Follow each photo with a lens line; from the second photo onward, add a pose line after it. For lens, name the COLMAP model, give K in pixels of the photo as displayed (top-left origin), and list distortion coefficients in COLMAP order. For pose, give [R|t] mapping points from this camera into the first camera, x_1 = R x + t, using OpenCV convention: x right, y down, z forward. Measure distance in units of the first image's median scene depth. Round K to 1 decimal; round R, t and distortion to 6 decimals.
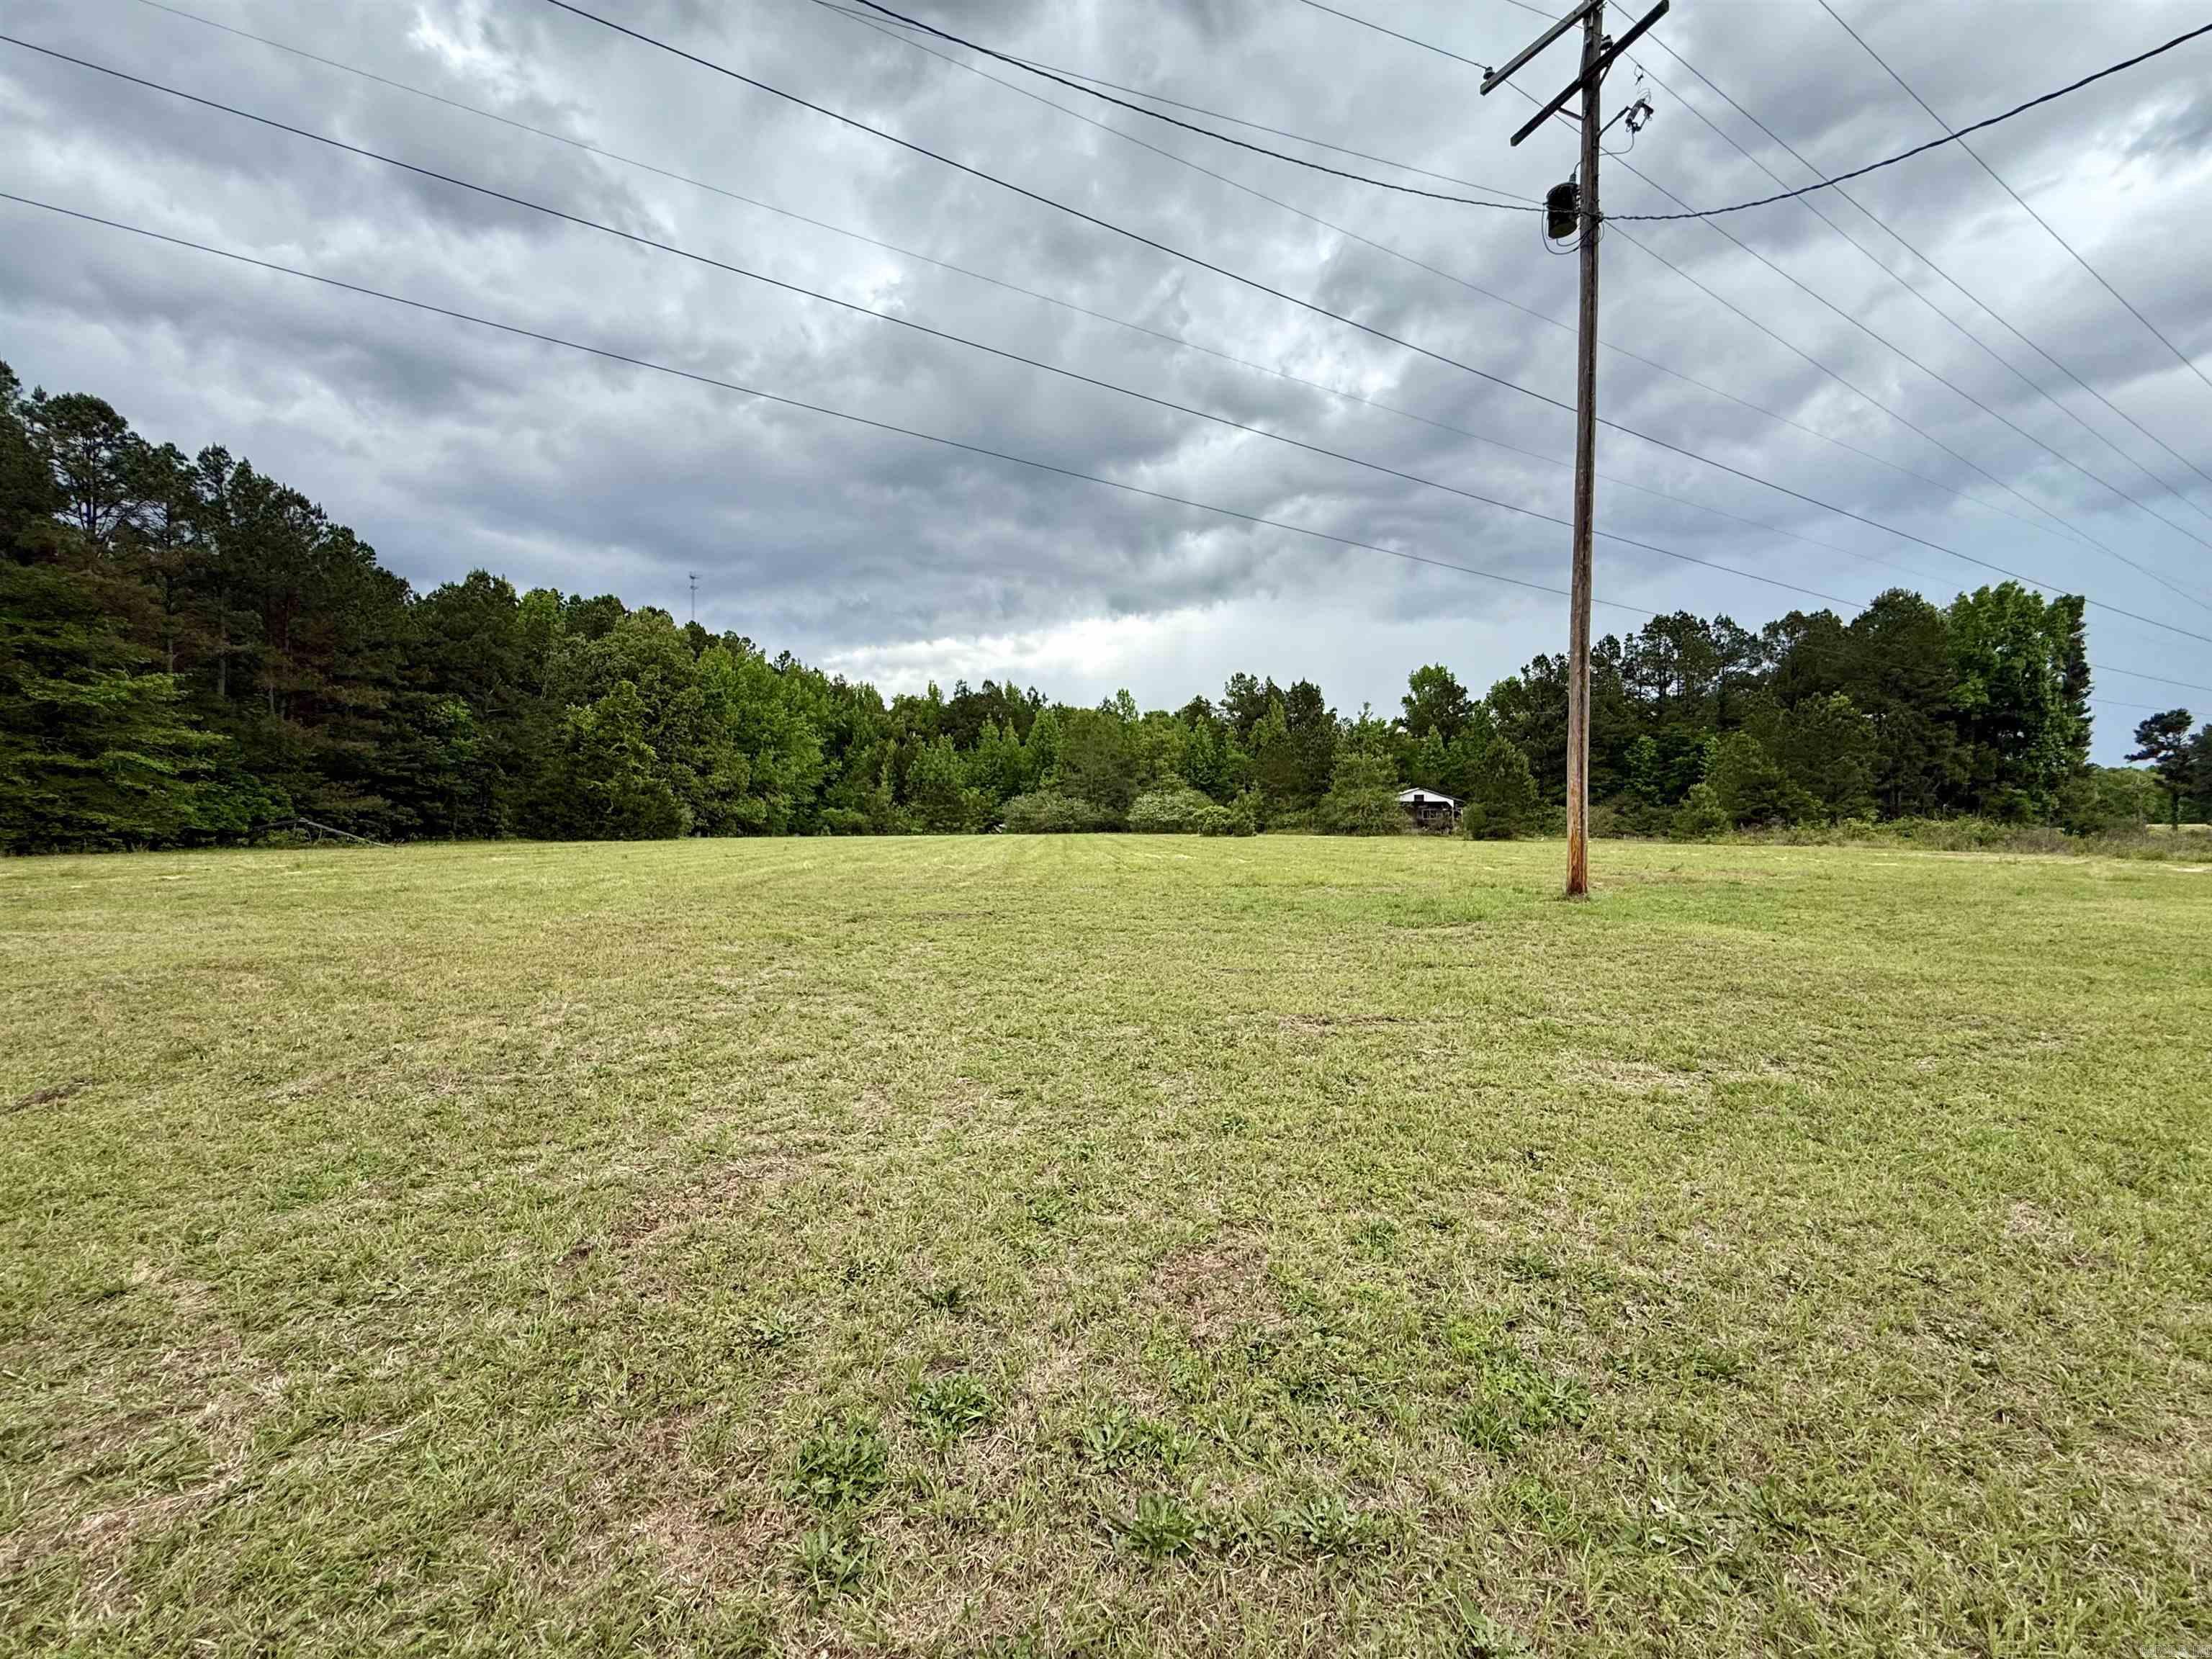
lens RADIAL K [[889.1, 0, 1103.3], [0, 889.1, 822.1], [0, 0, 1]] dist [0.001549, 0.000672]
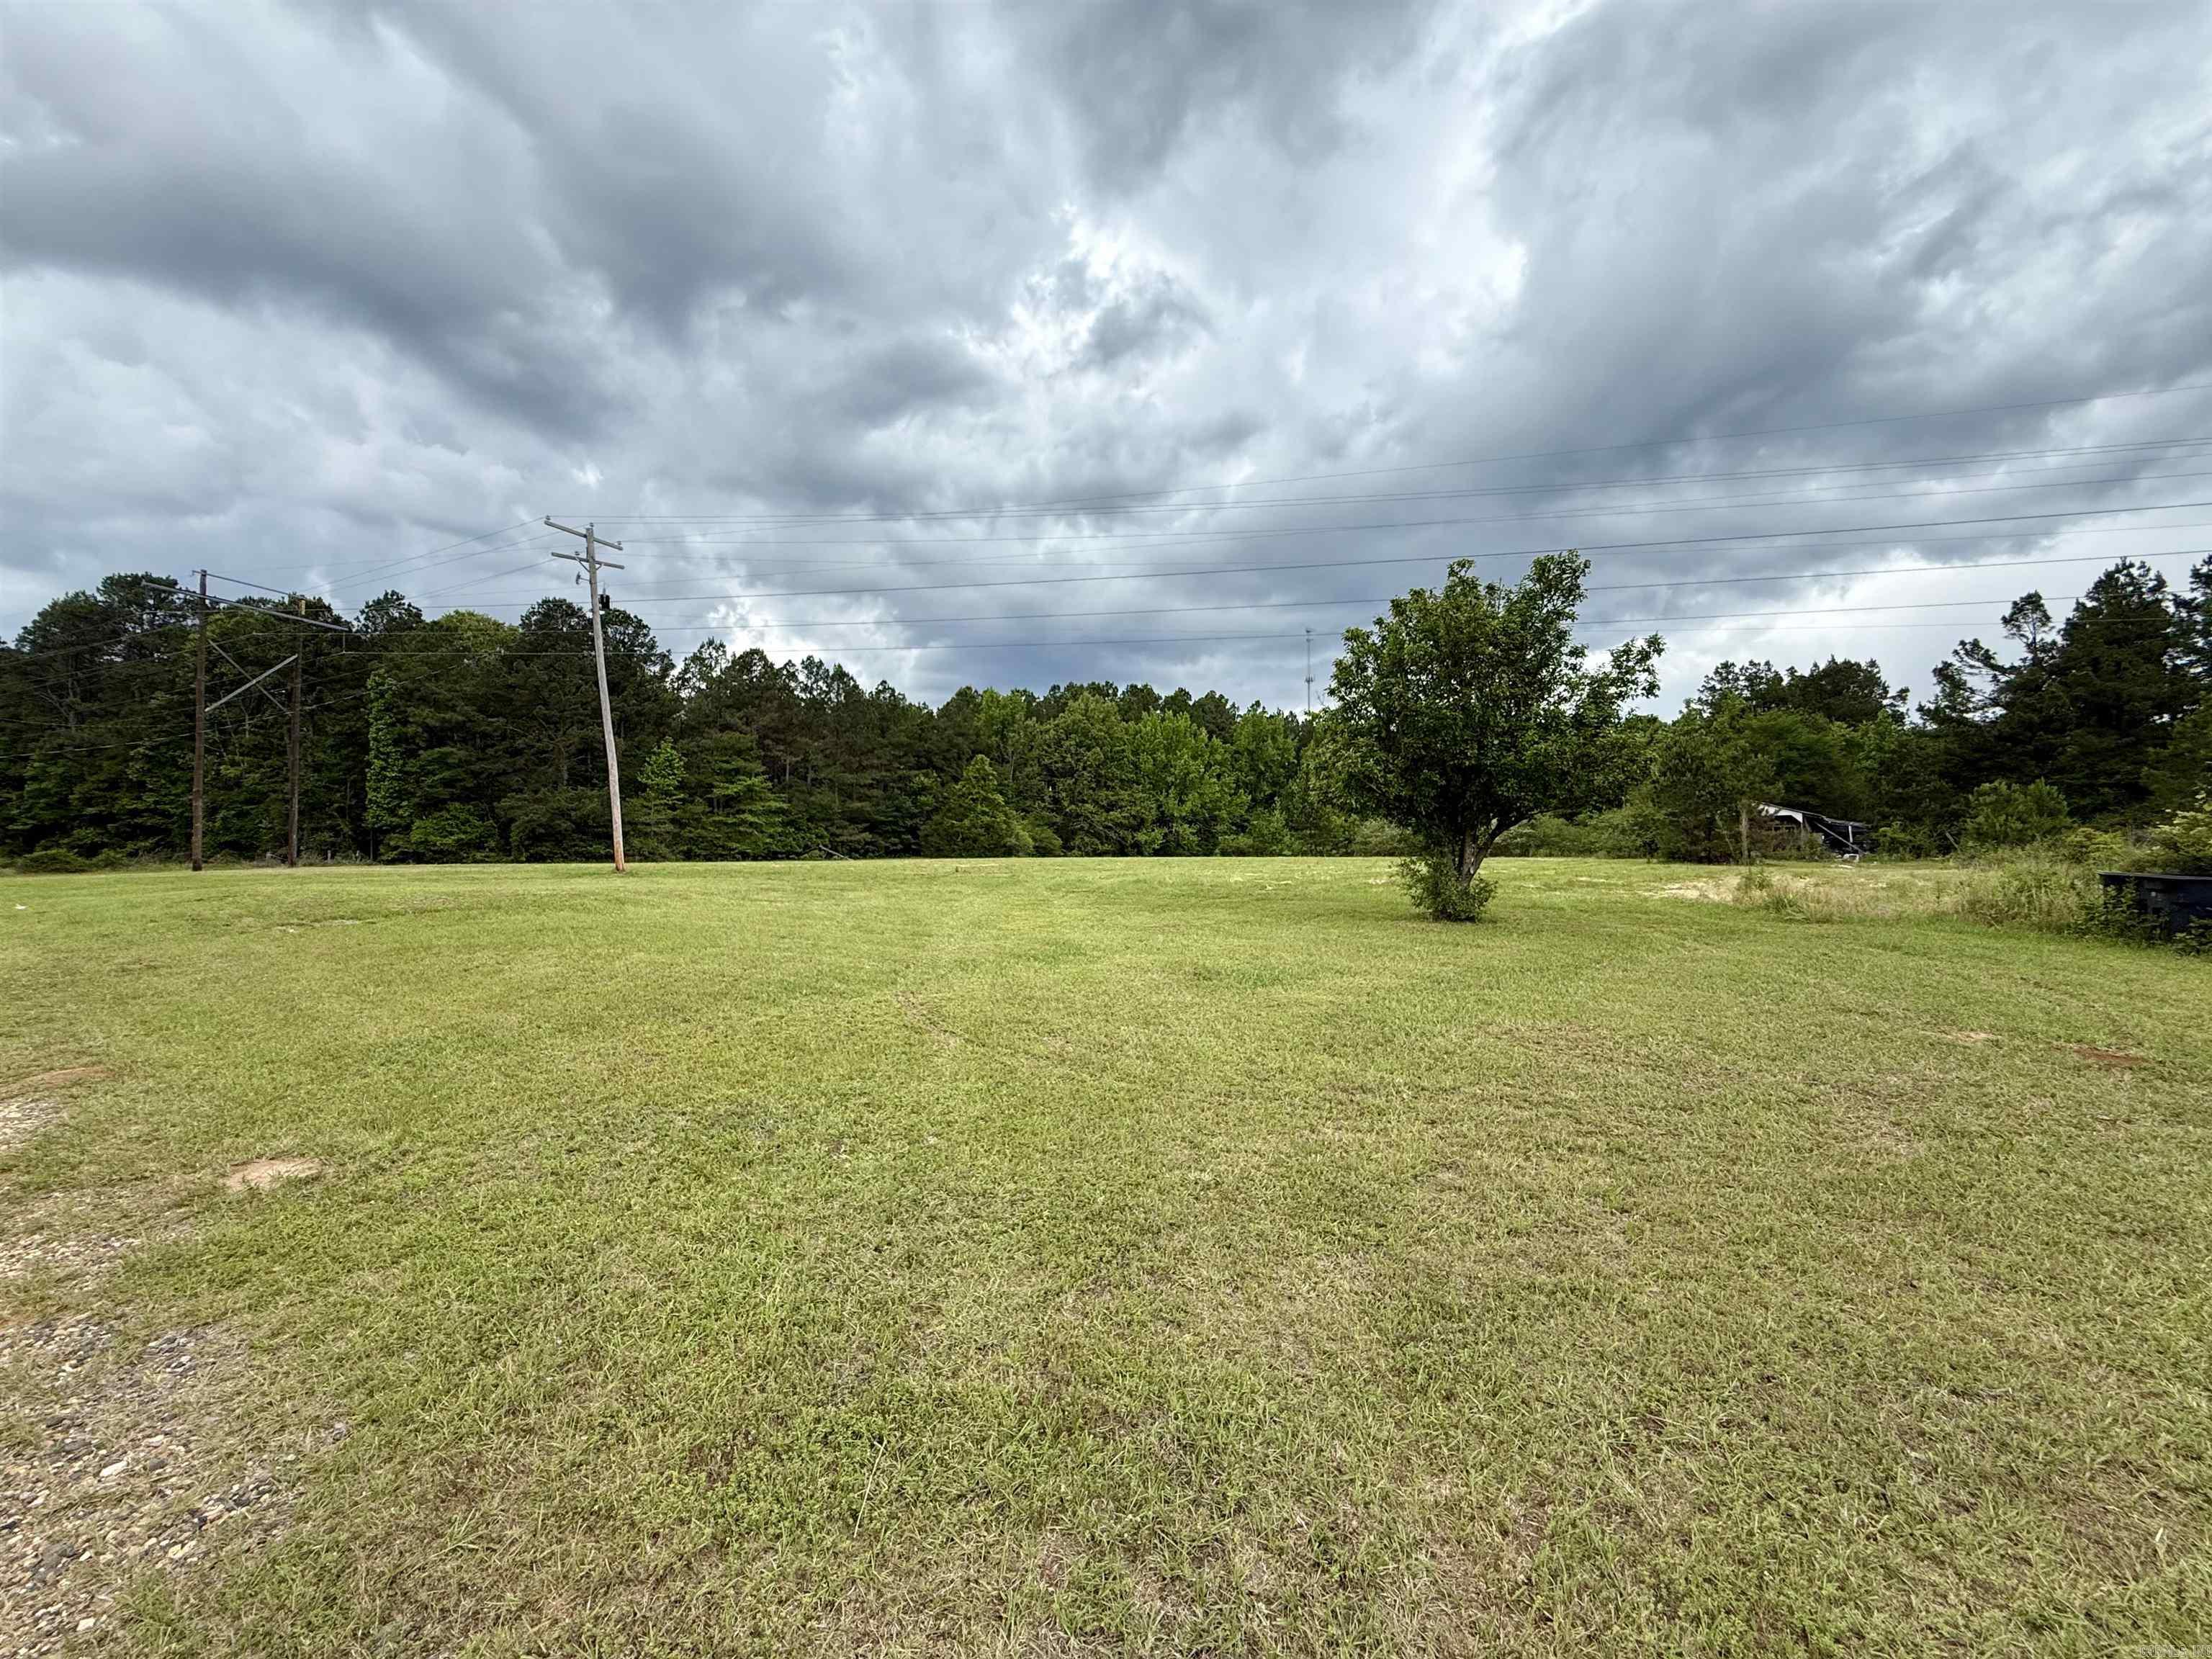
lens RADIAL K [[889.1, 0, 1090.1], [0, 889.1, 834.8], [0, 0, 1]] dist [0.001549, 0.000672]
pose [[0.767476, -0.015158, -0.640898, 0.416146], [0.005927, 0.999845, -0.016550, 0.004689], [0.641050, 0.008903, 0.767447, -0.055879]]
